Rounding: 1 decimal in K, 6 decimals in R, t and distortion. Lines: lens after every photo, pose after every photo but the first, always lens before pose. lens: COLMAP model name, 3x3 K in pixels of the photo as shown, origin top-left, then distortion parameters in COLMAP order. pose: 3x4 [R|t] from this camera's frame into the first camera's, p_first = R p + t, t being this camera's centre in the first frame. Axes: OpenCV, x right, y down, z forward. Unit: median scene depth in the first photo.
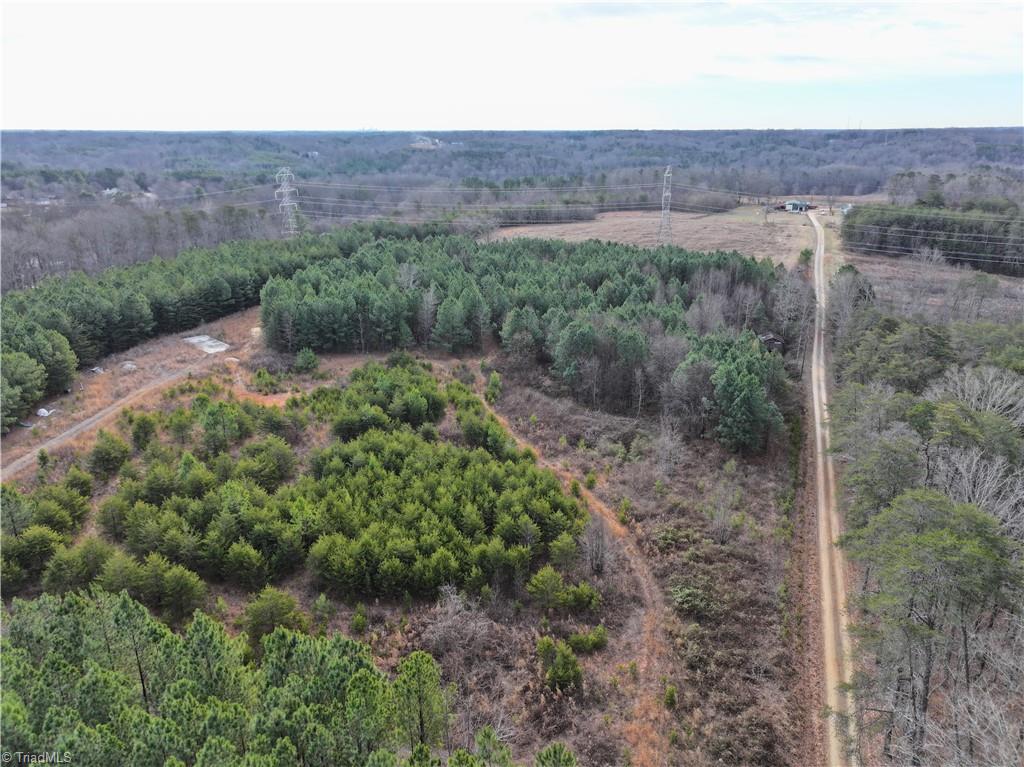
lens RADIAL K [[716.1, 0, 509.1], [0, 716.1, 385.2], [0, 0, 1]] dist [0.001101, 0.013974]
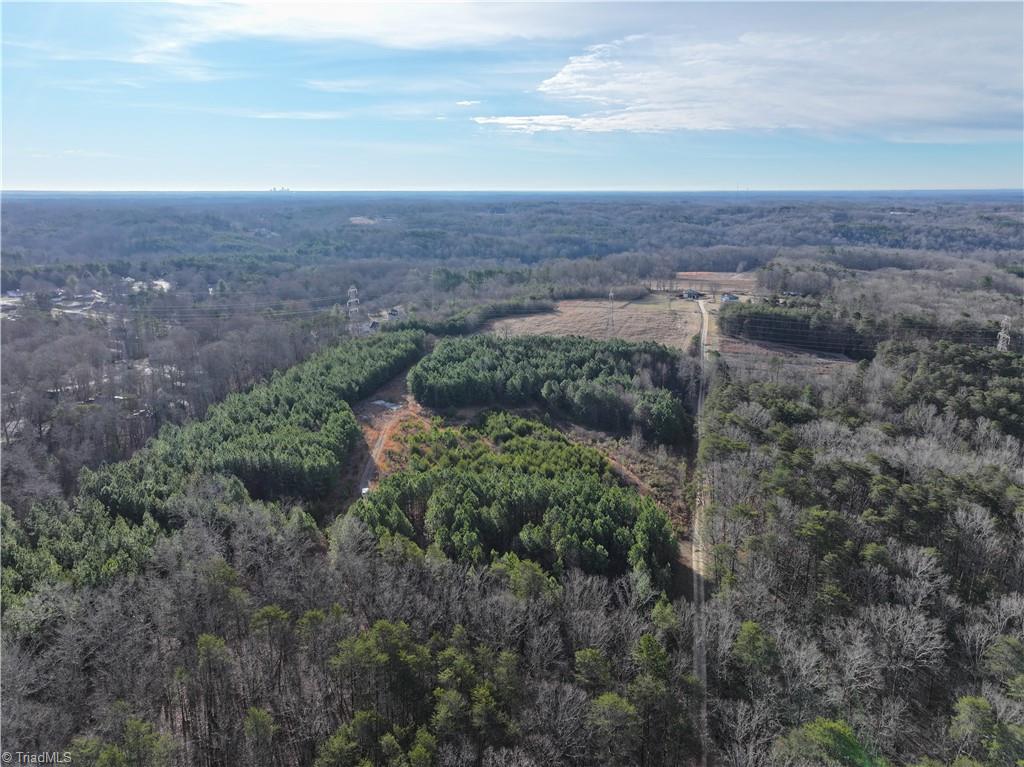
lens RADIAL K [[716.1, 0, 513.5], [0, 716.1, 380.2], [0, 0, 1]] dist [0.001101, 0.013974]
pose [[0.992440, -0.030514, 0.118877, -0.242339], [0.040342, 0.995884, -0.081166, 0.034041], [-0.115911, 0.085348, 0.989586, -0.699990]]
